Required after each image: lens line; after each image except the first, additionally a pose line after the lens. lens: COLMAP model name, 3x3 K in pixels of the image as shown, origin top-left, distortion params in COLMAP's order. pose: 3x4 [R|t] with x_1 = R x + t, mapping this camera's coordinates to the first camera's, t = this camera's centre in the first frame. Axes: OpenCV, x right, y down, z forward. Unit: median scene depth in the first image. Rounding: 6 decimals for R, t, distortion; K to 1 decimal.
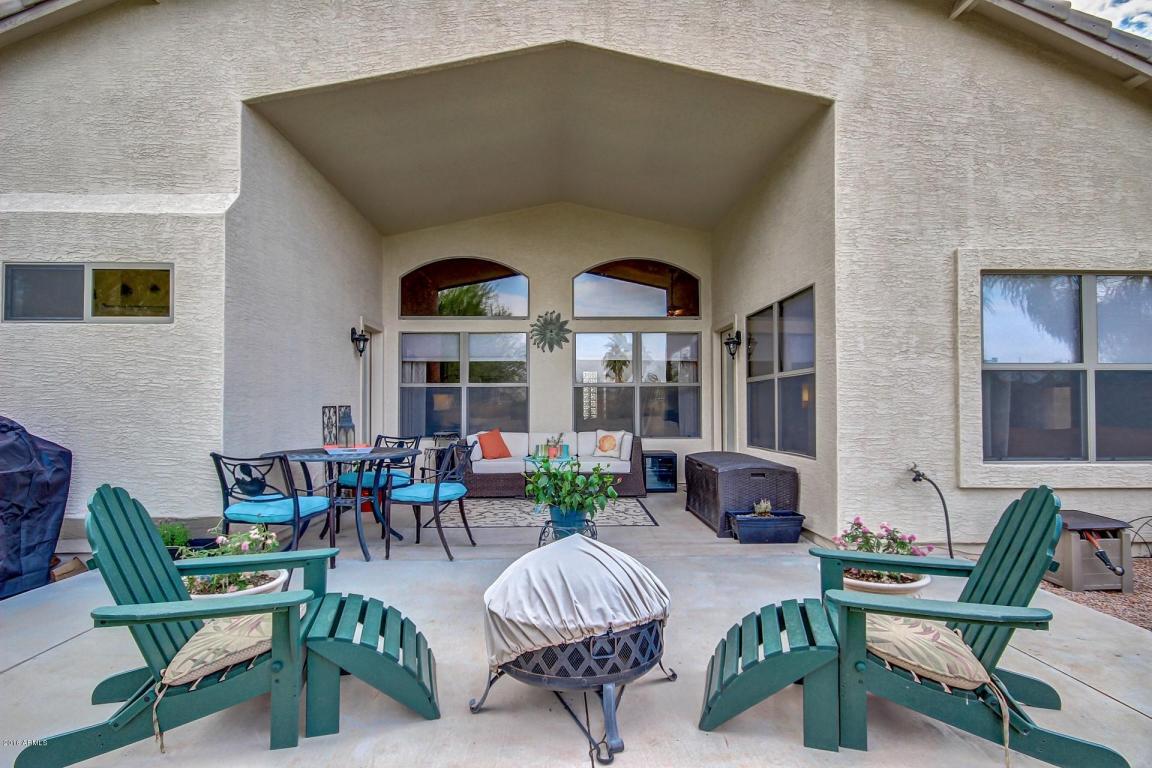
lens RADIAL K [[590.6, 0, 573.8], [0, 590.6, 393.3], [0, 0, 1]] dist [0.003418, 0.000155]
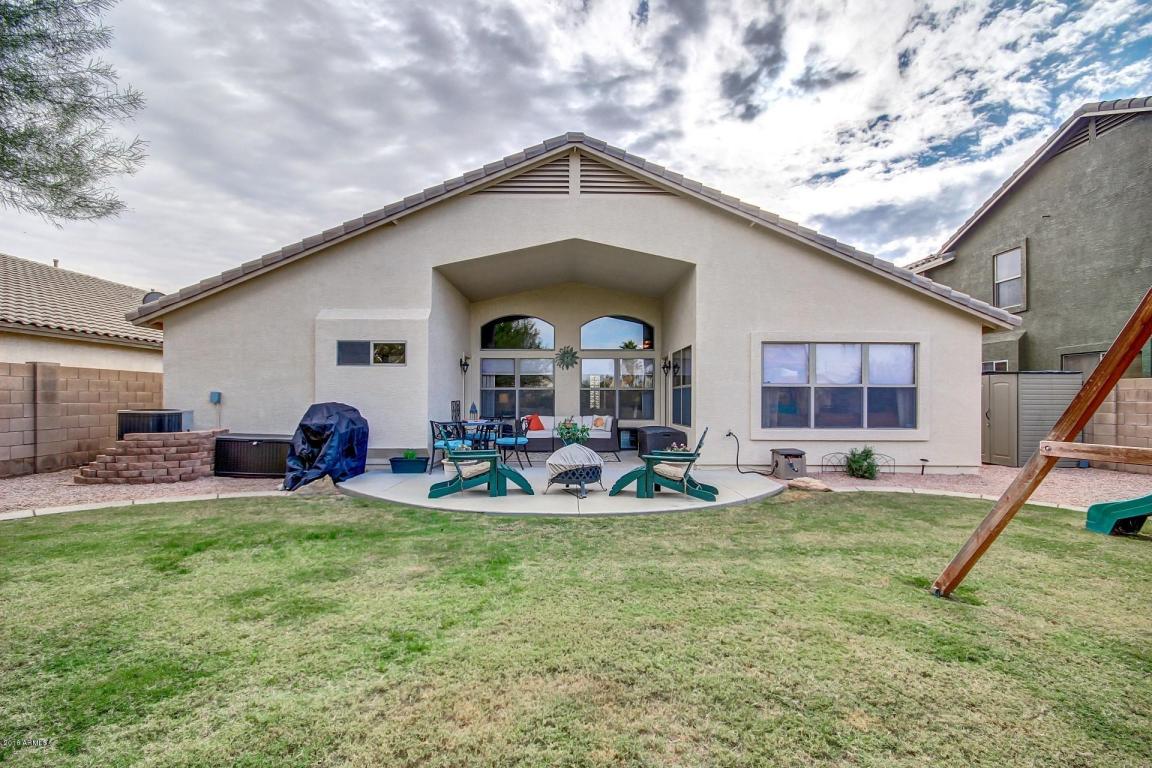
lens RADIAL K [[525.3, 0, 571.2], [0, 525.3, 387.8], [0, 0, 1]] dist [-0.012288, -0.000560]
pose [[0.999508, 0.004268, -0.031078, 0.023013], [-0.004206, 0.999989, 0.002065, -0.021948], [0.031087, -0.001934, 0.999515, -0.588495]]
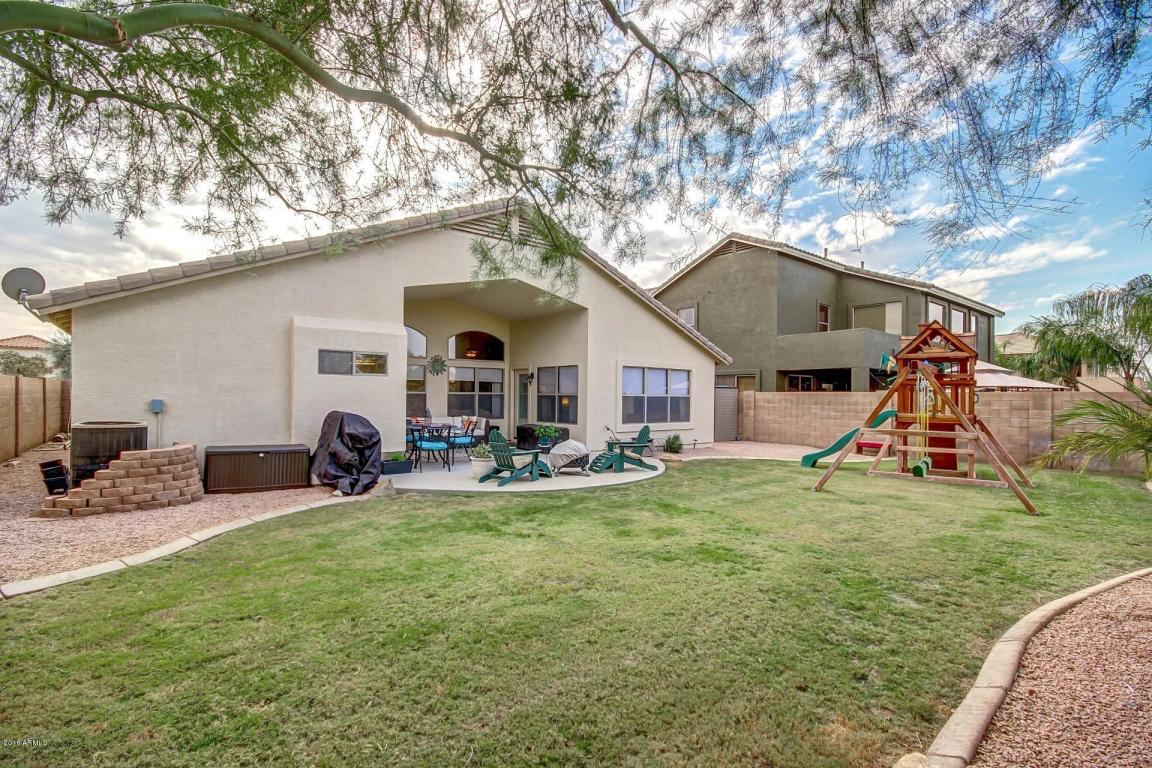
lens RADIAL K [[525.3, 0, 574.9], [0, 525.3, 391.1], [0, 0, 1]] dist [-0.012288, -0.000560]
pose [[0.807671, 0.015748, 0.589423, -0.750499], [-0.029095, 0.999490, 0.013163, -0.059960], [-0.588915, -0.027781, 0.807717, -0.727477]]
